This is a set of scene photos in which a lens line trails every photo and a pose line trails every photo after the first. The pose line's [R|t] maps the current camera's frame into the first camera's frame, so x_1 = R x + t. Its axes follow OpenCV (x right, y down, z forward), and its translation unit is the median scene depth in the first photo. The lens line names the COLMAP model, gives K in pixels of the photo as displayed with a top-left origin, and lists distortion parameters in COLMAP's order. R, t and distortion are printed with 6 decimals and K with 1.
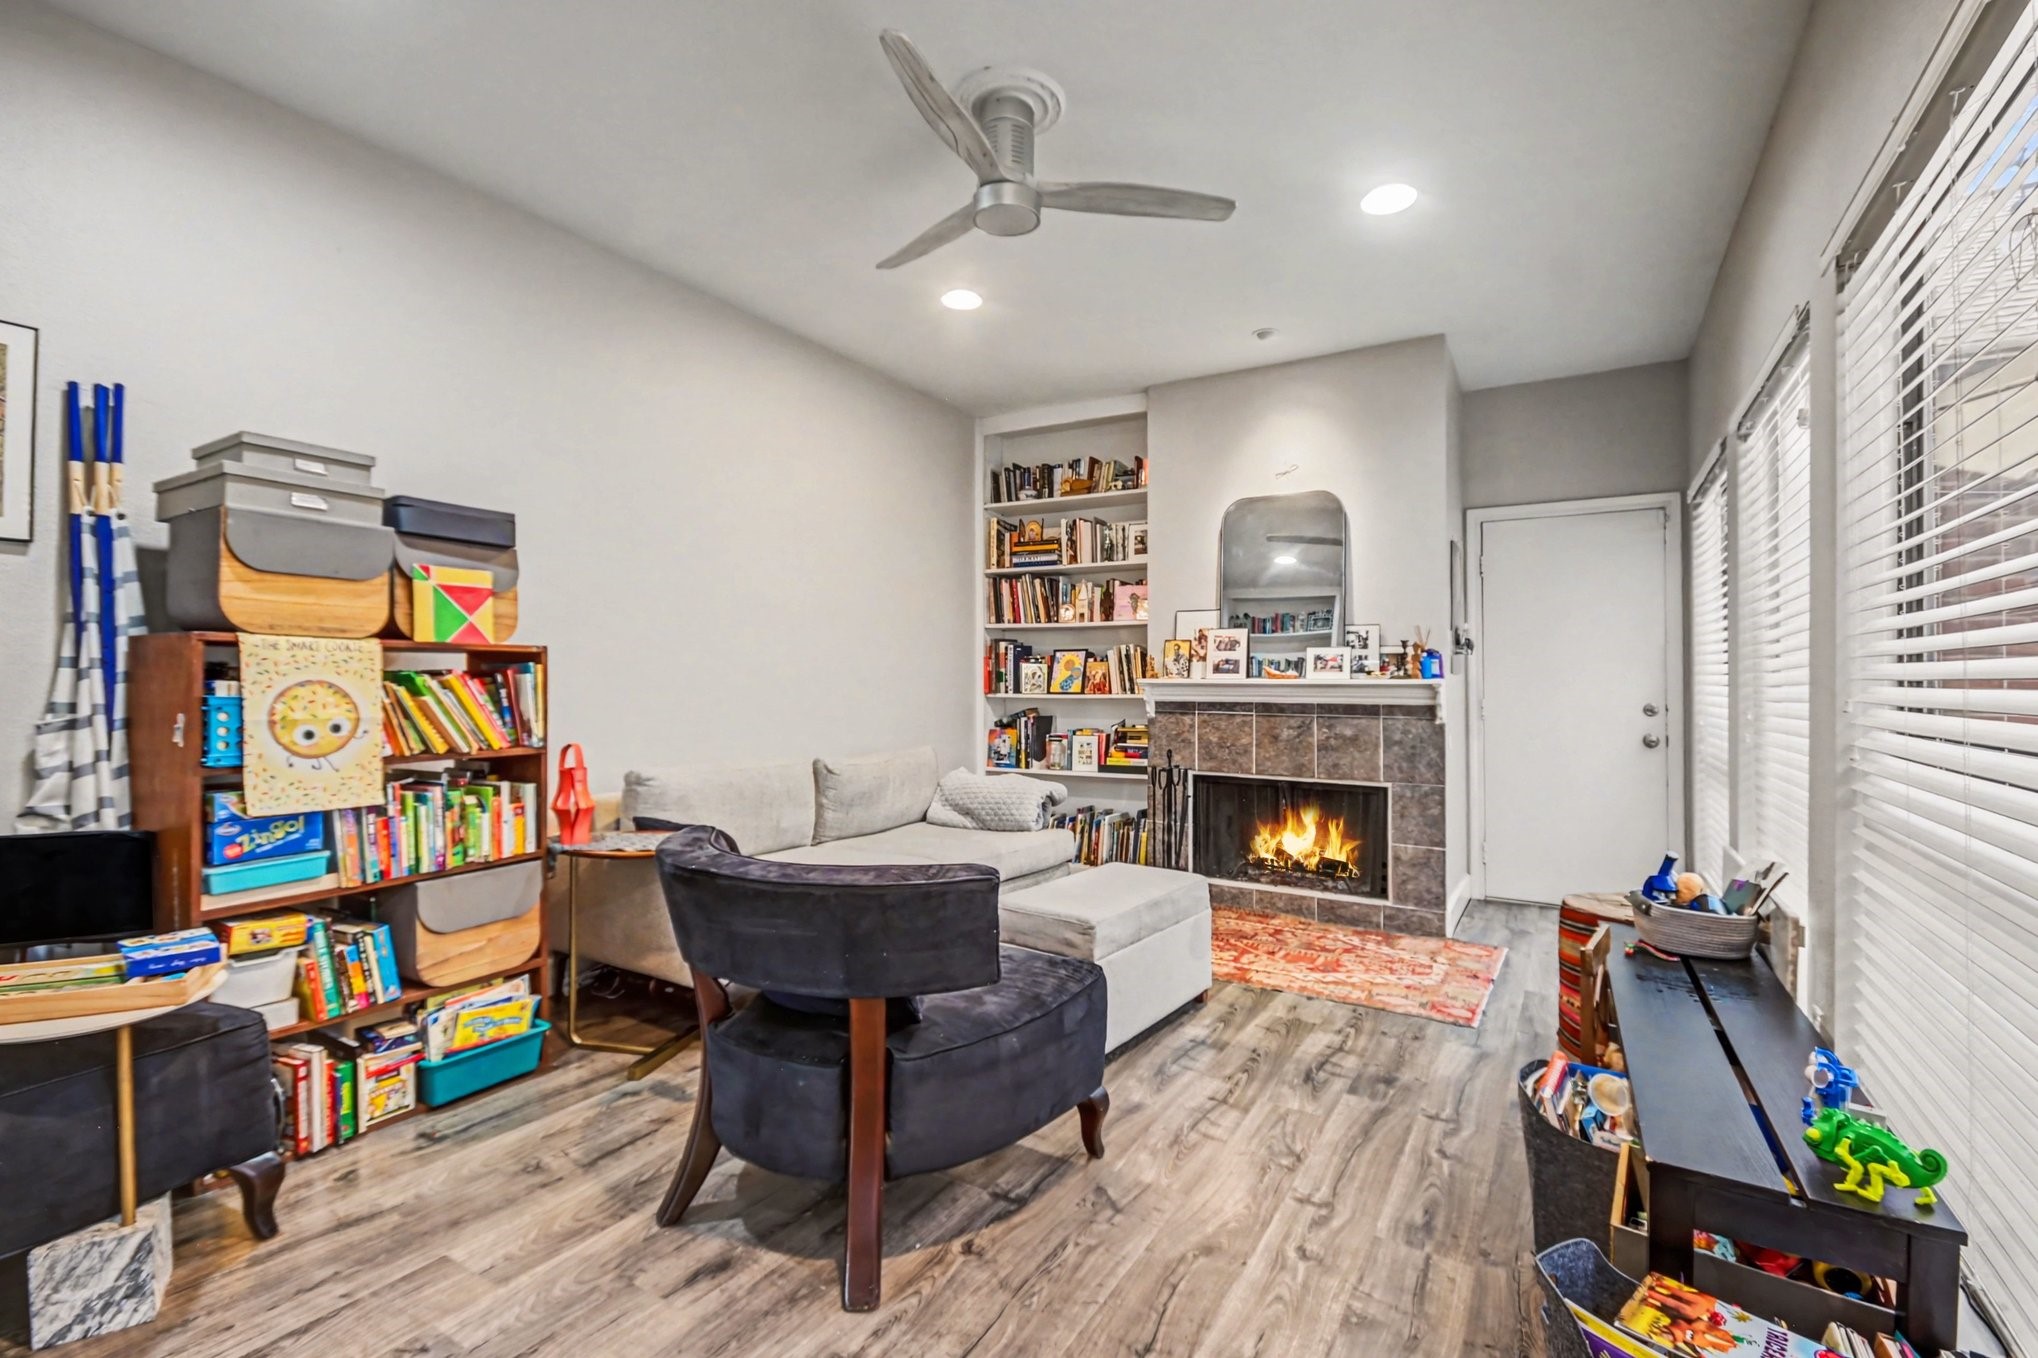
lens RADIAL K [[930.3, 0, 997.8], [0, 930.3, 677.7], [0, 0, 1]] dist [0.007251, -0.004218]
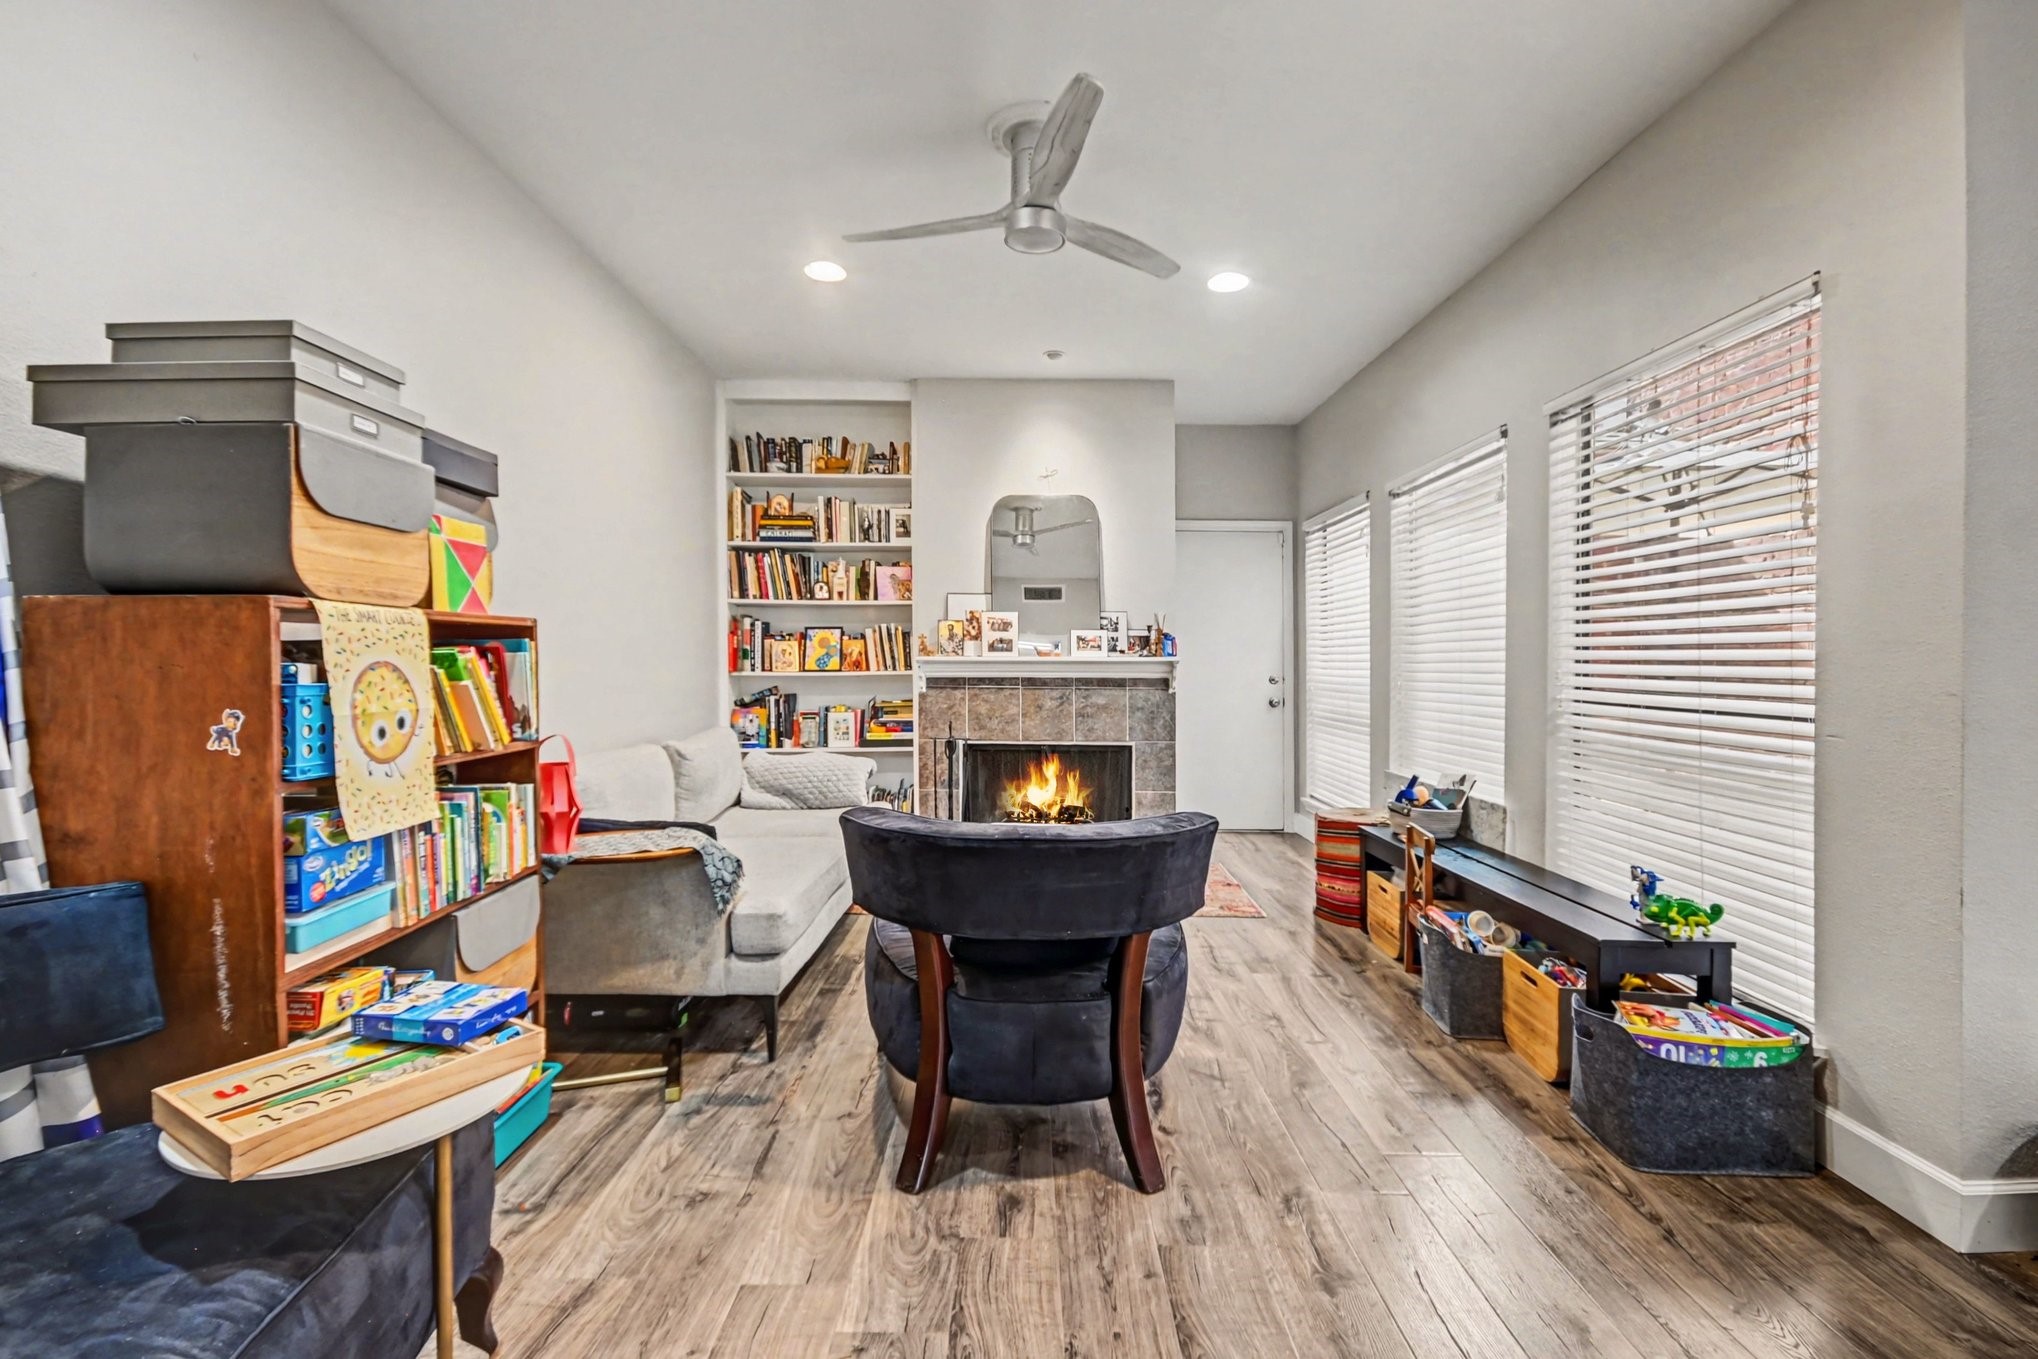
lens RADIAL K [[930.3, 0, 1037.7], [0, 930.3, 677.0], [0, 0, 1]] dist [0.007251, -0.004218]
pose [[0.848394, -0.011763, 0.529234, -0.340219], [-0.001612, 0.999691, 0.024803, -0.002131], [-0.529362, -0.021896, 0.848113, 0.032690]]
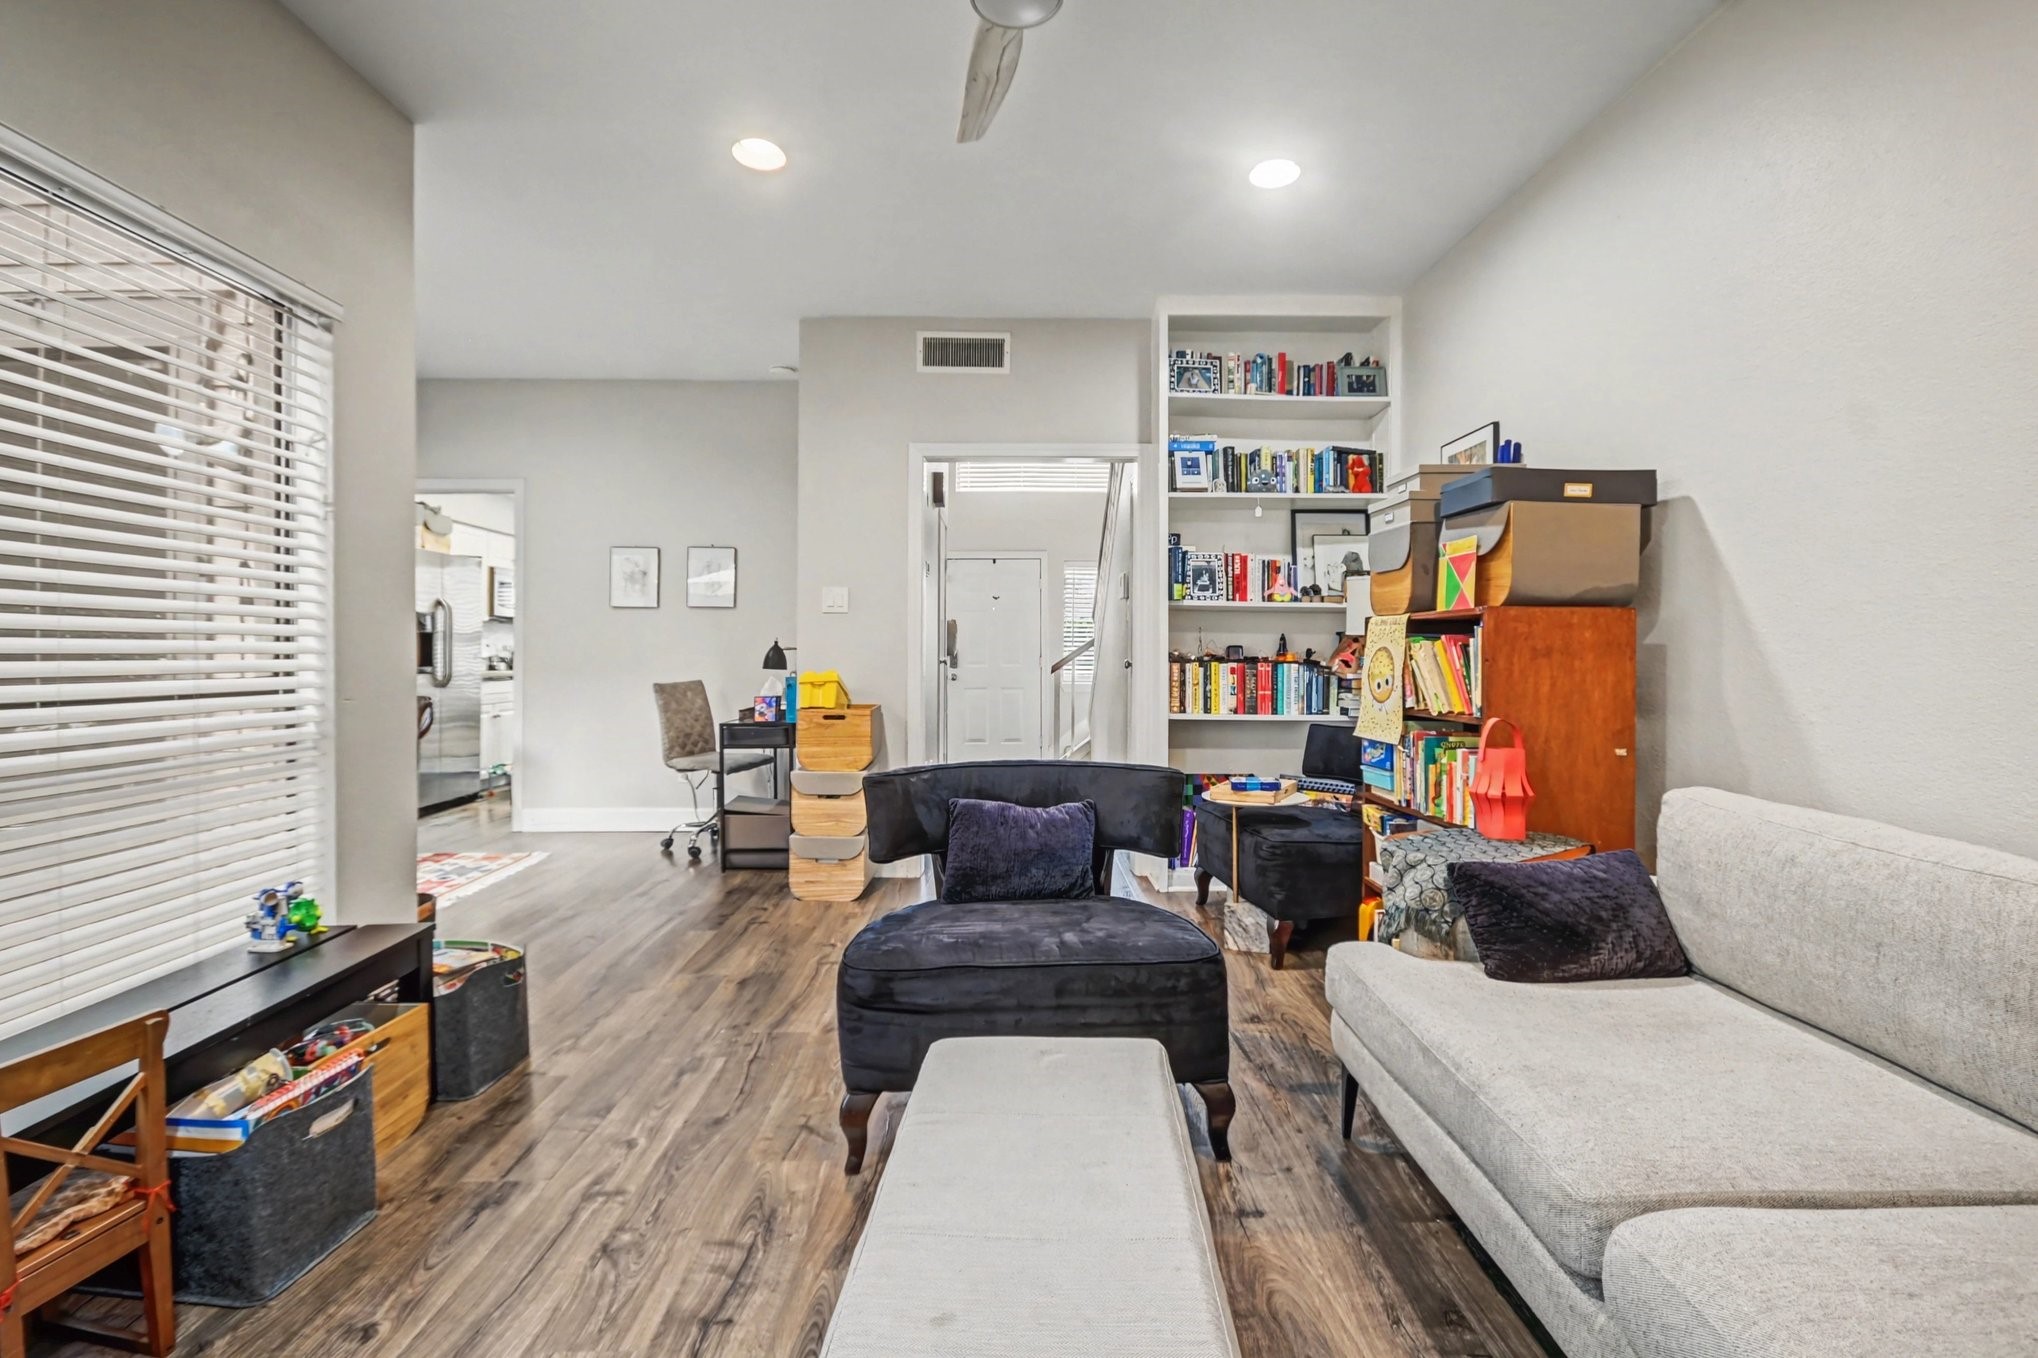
lens RADIAL K [[930.3, 0, 1037.0], [0, 930.3, 678.6], [0, 0, 1]] dist [0.007251, -0.004218]
pose [[-0.831969, 0.004811, -0.554801, 0.230492], [-0.007532, 0.999772, 0.019965, 0.012675], [0.554771, 0.020789, -0.831743, 0.936528]]
